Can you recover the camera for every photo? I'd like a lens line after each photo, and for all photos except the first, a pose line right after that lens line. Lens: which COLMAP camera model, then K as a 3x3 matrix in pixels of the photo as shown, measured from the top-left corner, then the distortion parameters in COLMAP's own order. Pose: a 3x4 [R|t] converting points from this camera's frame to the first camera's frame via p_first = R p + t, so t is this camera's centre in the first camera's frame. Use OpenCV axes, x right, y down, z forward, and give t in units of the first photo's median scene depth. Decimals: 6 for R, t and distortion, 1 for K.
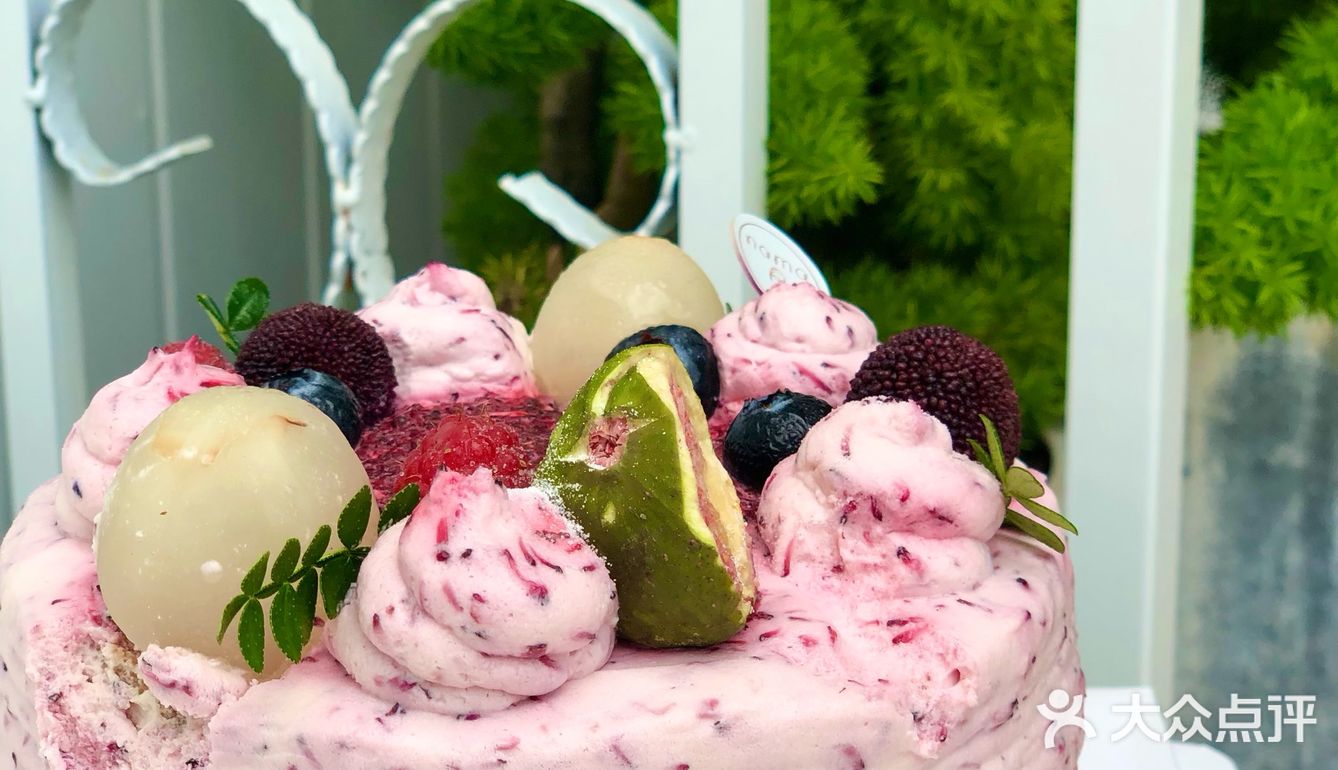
lens RADIAL K [[2797.5, 0, 666.0], [0, 2797.5, 393.2], [0, 0, 1]] dist [-0.172008, 0.000000]
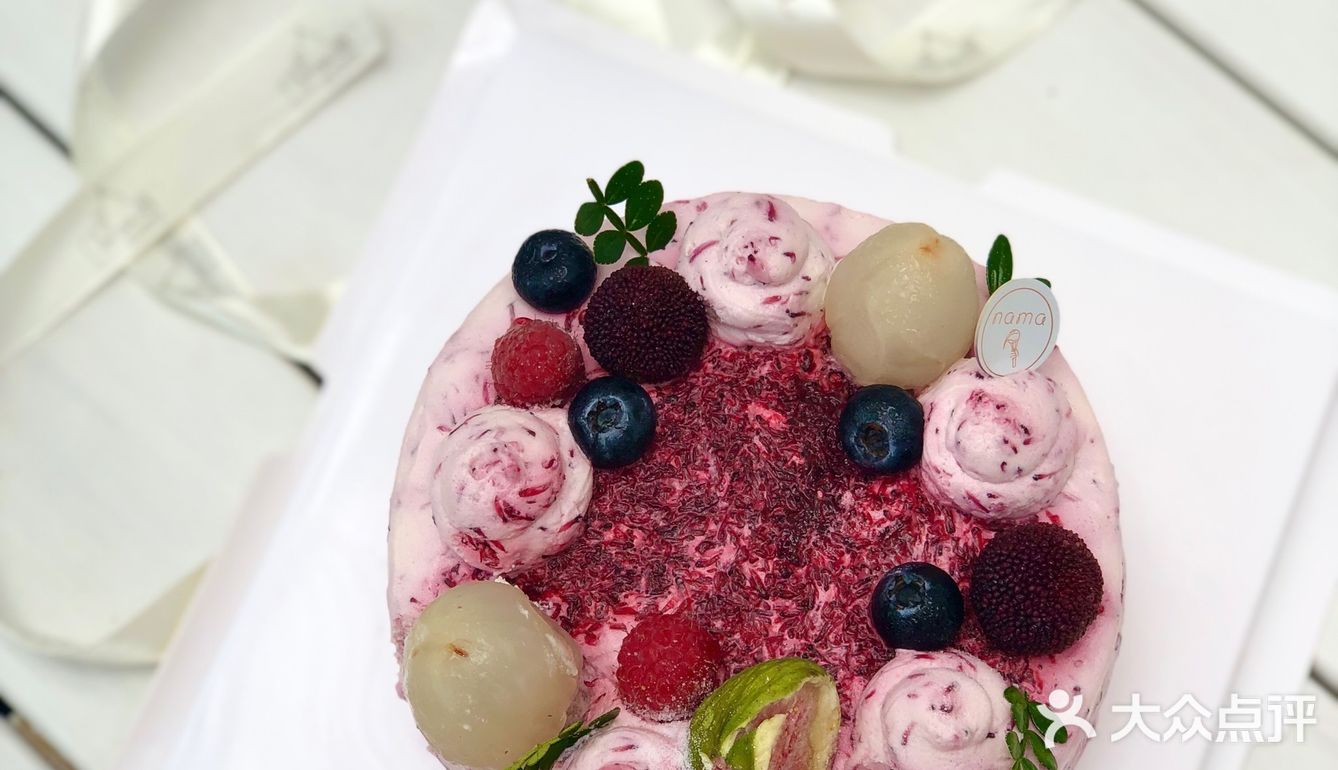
lens RADIAL K [[2797.5, 0, 672.6], [0, 2797.5, 395.8], [0, 0, 1]] dist [-0.172008, 0.000000]
pose [[0.940911, 0.317517, -0.117773, 0.061296], [-0.075896, 0.536625, 0.840401, -1.252573], [0.330041, -0.781803, 0.529015, 0.304293]]
